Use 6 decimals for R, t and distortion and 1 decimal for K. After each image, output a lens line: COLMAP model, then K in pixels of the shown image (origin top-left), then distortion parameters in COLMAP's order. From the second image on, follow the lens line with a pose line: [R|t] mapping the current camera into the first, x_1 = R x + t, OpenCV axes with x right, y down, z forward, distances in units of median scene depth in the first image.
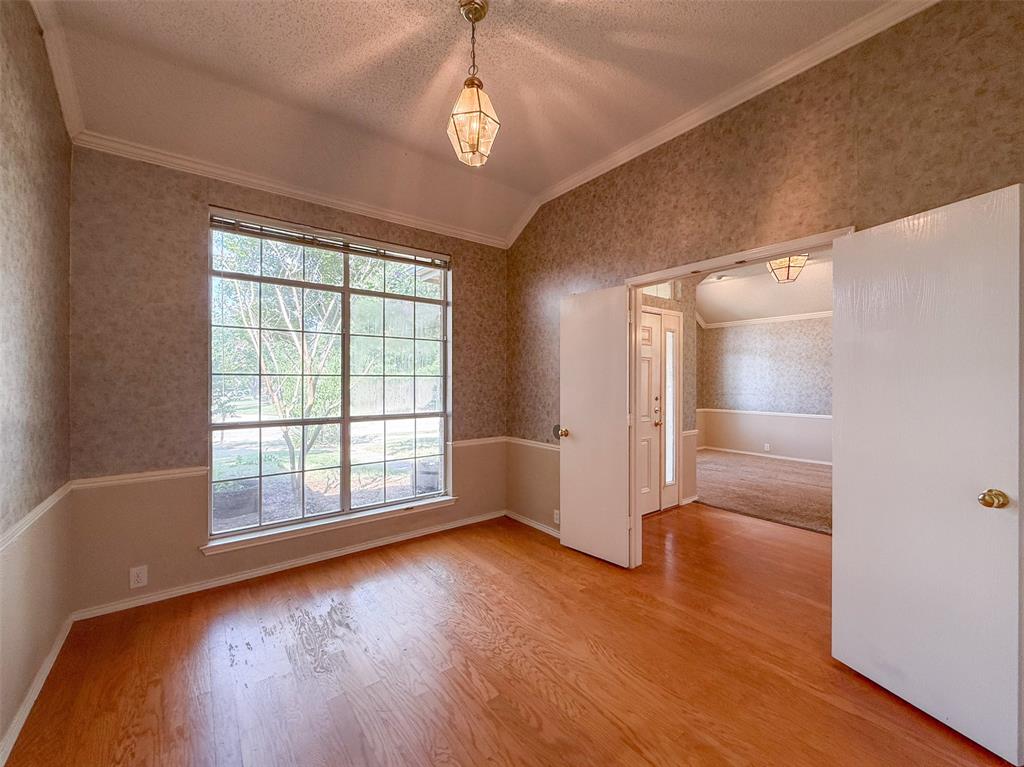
lens RADIAL K [[415.9, 0, 513.0], [0, 415.9, 380.1], [0, 0, 1]] dist [0.002057, -0.001140]
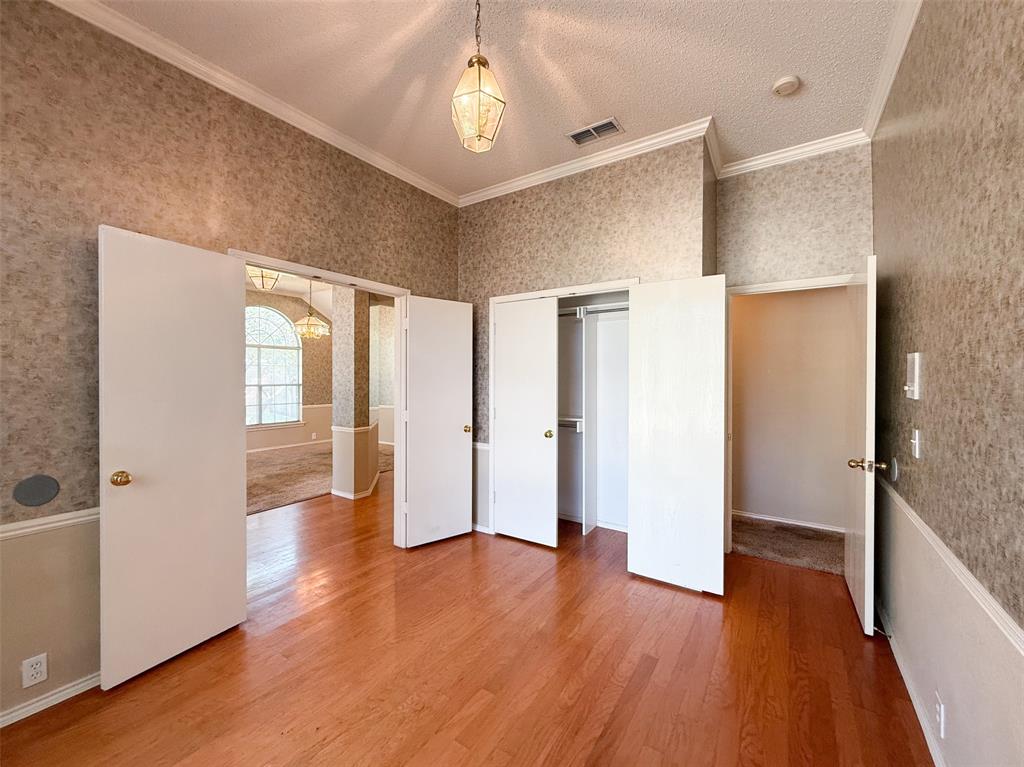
lens RADIAL K [[415.9, 0, 512.8], [0, 415.9, 383.2], [0, 0, 1]] dist [0.002057, -0.001140]
pose [[-0.318226, -0.011480, 0.947945, -0.697442], [0.000203, 0.999926, 0.012178, -0.007289], [-0.948015, 0.004068, -0.318201, 0.855309]]
